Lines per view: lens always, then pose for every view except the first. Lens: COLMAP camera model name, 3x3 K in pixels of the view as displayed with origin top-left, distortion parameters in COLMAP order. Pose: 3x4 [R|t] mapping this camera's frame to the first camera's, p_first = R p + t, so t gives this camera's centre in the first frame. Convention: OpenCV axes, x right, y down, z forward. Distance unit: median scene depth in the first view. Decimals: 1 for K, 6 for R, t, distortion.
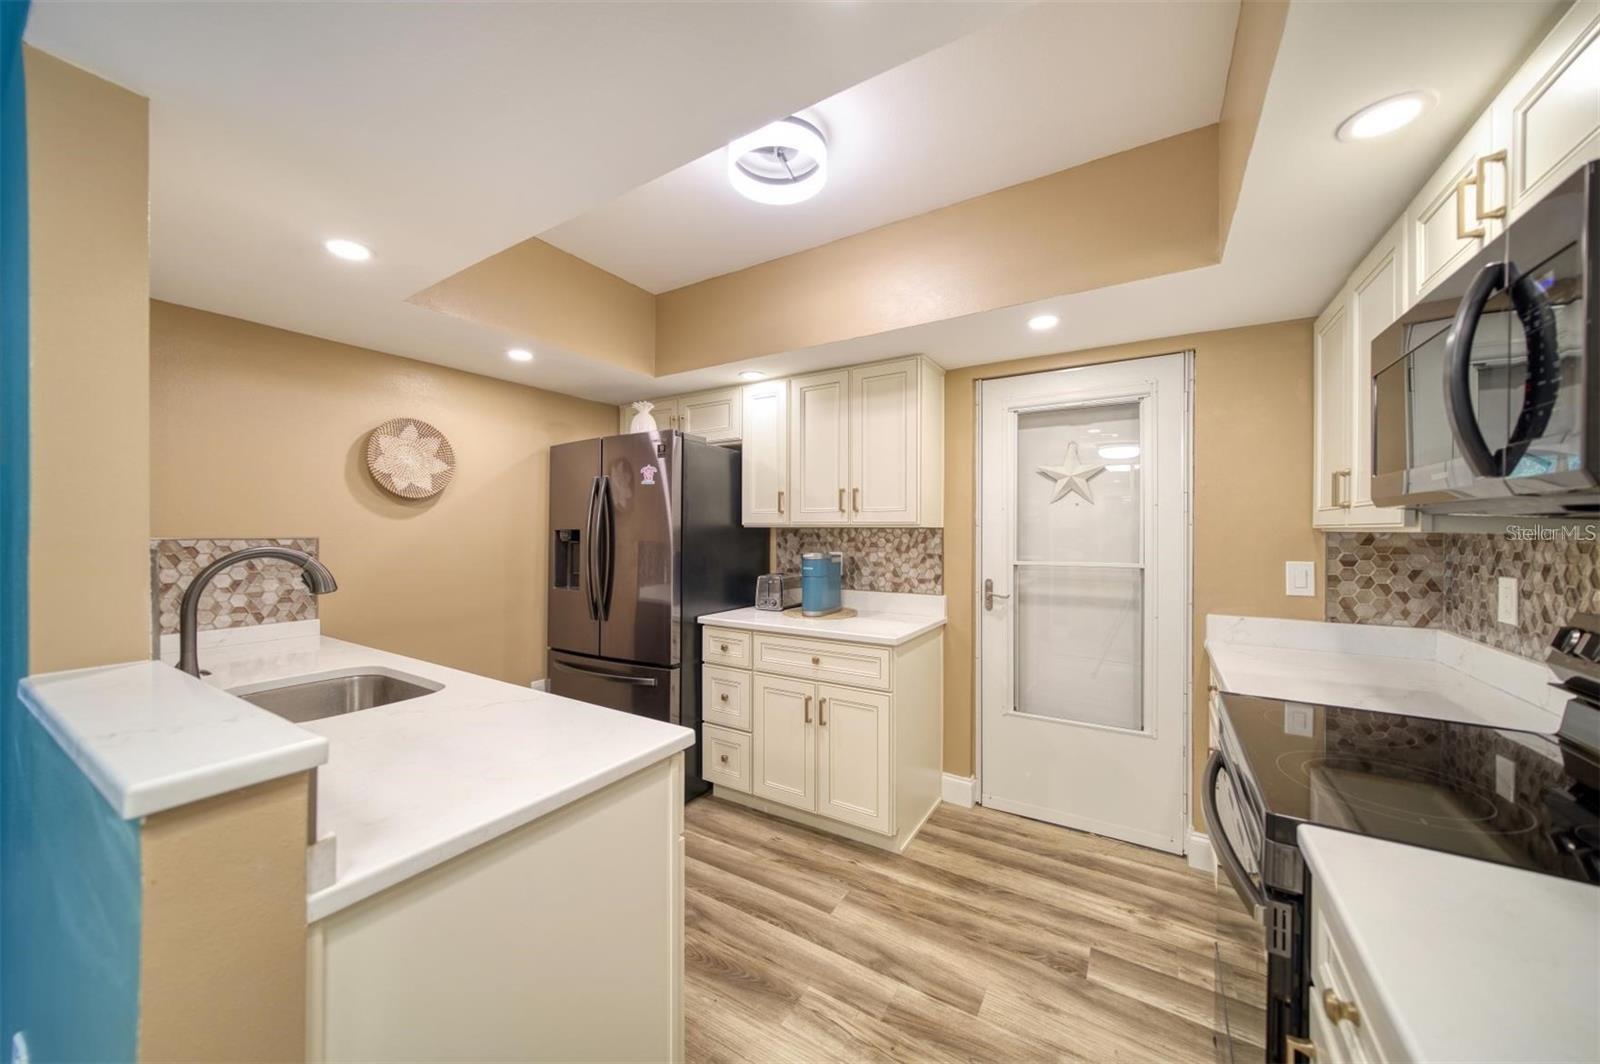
lens RADIAL K [[572.9, 0, 800.0], [0, 572.9, 532.0], [0, 0, 1]] dist [-0.027990, 0.004710]
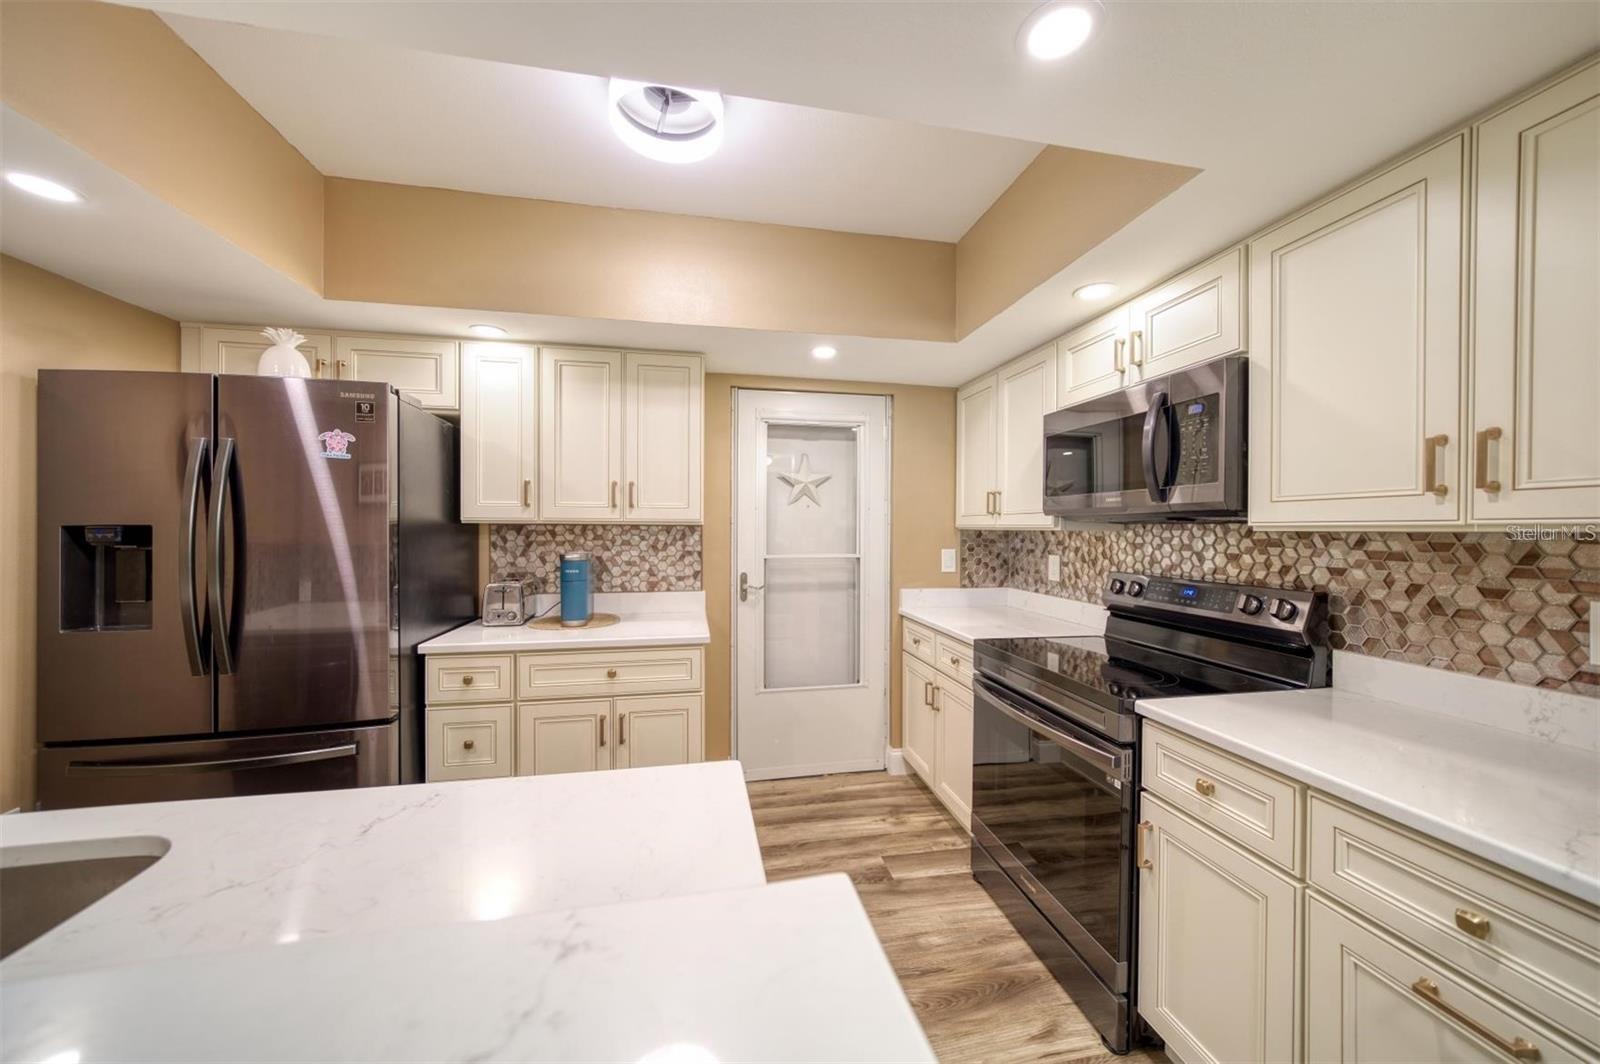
lens RADIAL K [[558.6, 0, 800.0], [0, 558.6, 532.0], [0, 0, 1]] dist [-0.022452, 0.000153]
pose [[0.714163, -0.003400, 0.699971, -0.335673], [-0.001671, 0.999977, 0.006562, -0.002084], [-0.699977, -0.005856, 0.714141, 0.162296]]
